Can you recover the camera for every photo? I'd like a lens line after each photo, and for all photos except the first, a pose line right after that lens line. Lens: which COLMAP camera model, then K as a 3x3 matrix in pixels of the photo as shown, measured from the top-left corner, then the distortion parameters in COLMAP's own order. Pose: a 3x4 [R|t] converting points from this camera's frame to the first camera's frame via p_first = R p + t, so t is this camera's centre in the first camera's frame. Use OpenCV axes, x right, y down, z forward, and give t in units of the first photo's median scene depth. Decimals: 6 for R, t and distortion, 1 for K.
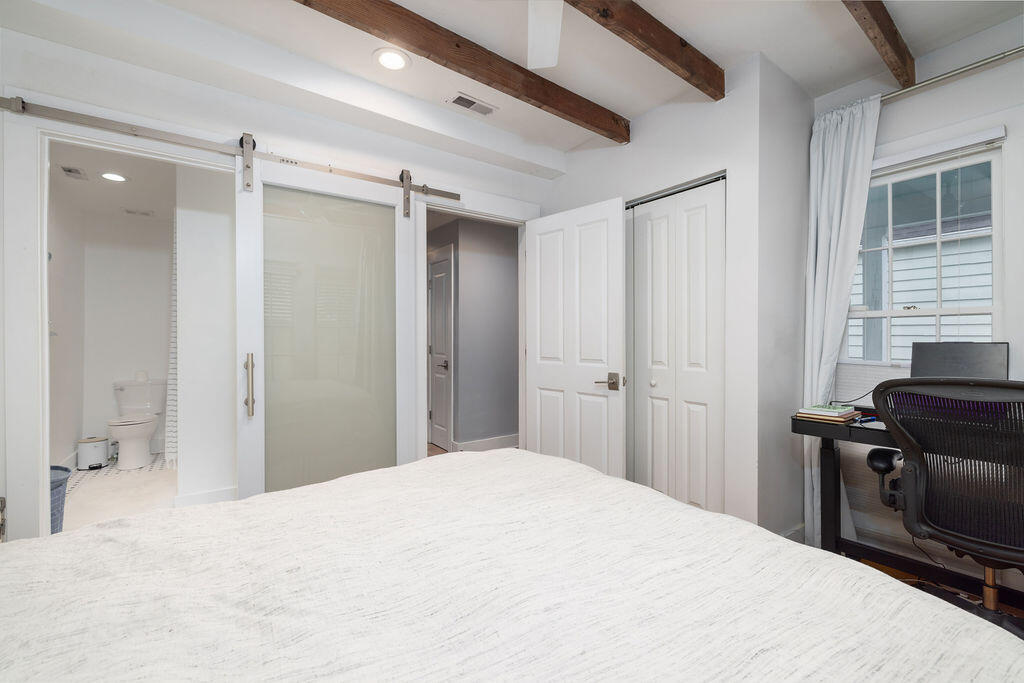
lens RADIAL K [[432.3, 0, 512.0], [0, 432.3, 341.5], [0, 0, 1]] dist [-0.000384, -0.000044]
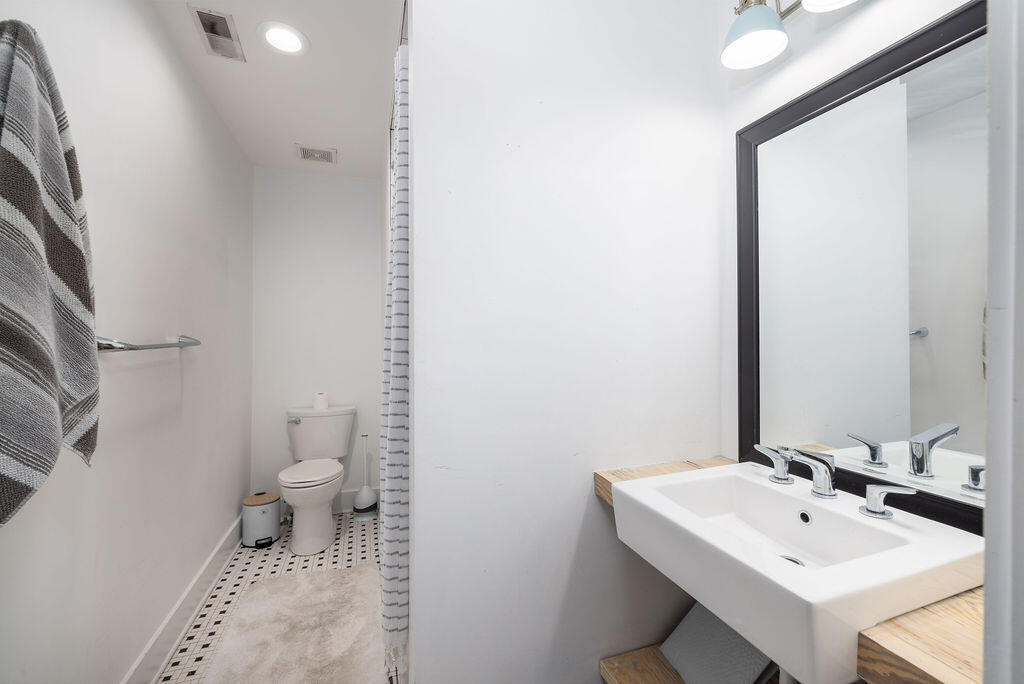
lens RADIAL K [[436.9, 0, 512.0], [0, 436.9, 342.0], [0, 0, 1]] dist [-0.000182, -0.000007]
pose [[0.961298, -0.003172, -0.275492, -0.419218], [0.002054, 0.999988, -0.004348, -0.010996], [0.275502, 0.003614, 0.961294, 0.466327]]
